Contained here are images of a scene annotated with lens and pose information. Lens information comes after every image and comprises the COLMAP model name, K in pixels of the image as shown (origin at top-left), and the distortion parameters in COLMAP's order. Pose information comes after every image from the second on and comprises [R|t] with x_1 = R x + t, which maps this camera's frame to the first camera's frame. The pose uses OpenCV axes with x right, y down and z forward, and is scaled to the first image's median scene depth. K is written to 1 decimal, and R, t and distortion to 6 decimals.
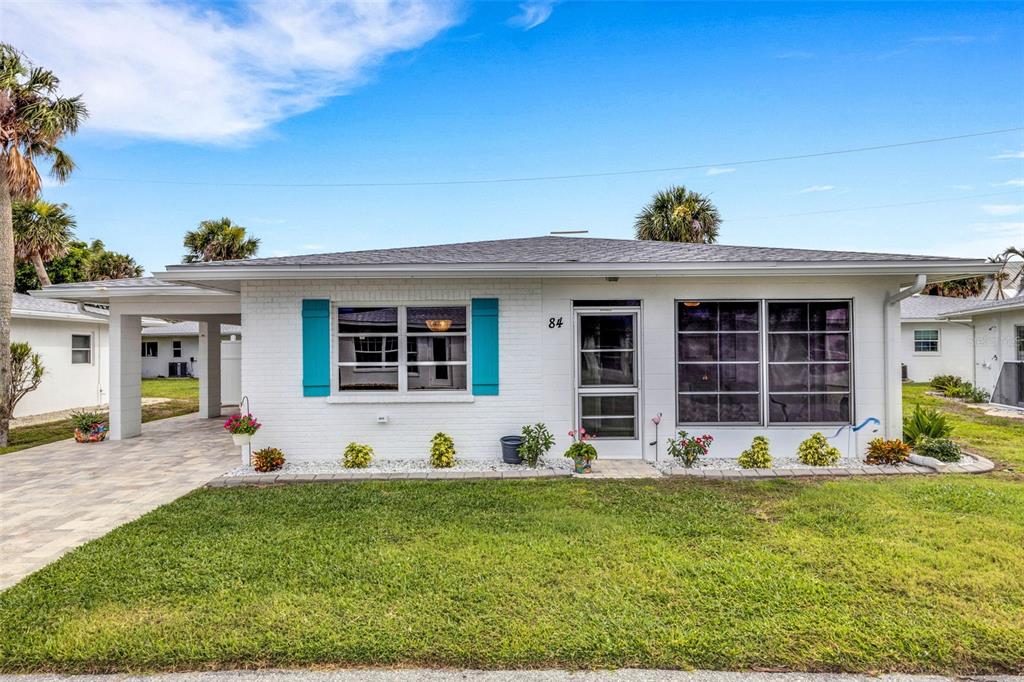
lens RADIAL K [[625.5, 0, 506.5], [0, 625.5, 340.6], [0, 0, 1]] dist [-0.004256, 0.000036]
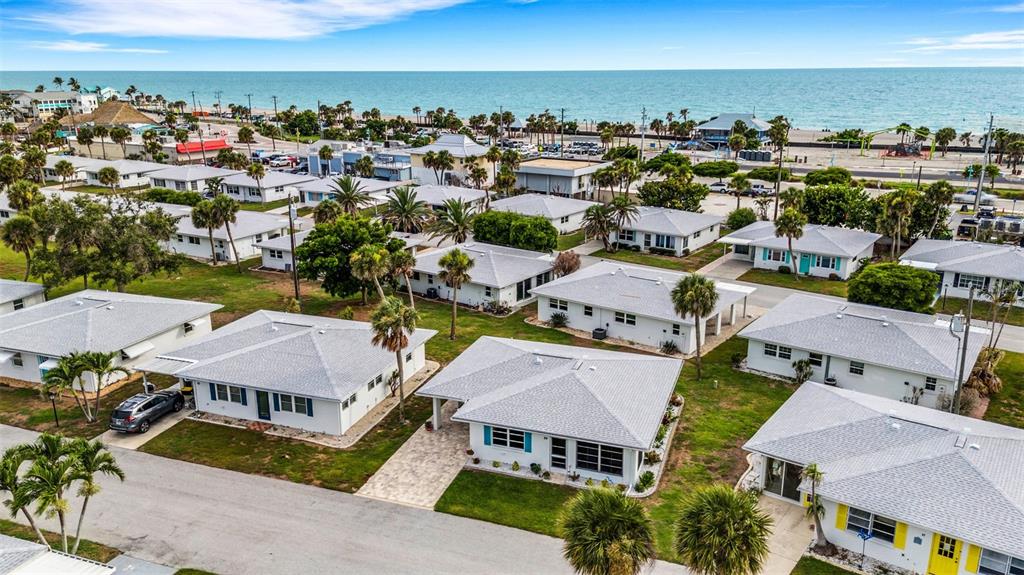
lens RADIAL K [[755.4, 0, 513.9], [0, 755.4, 287.0], [0, 0, 1]] dist [0.024699, -0.001743]
pose [[0.943435, 0.097142, -0.317007, 1.264580], [-0.003739, 0.959173, 0.282796, -2.213429], [0.331536, -0.265615, 0.905280, -2.990526]]
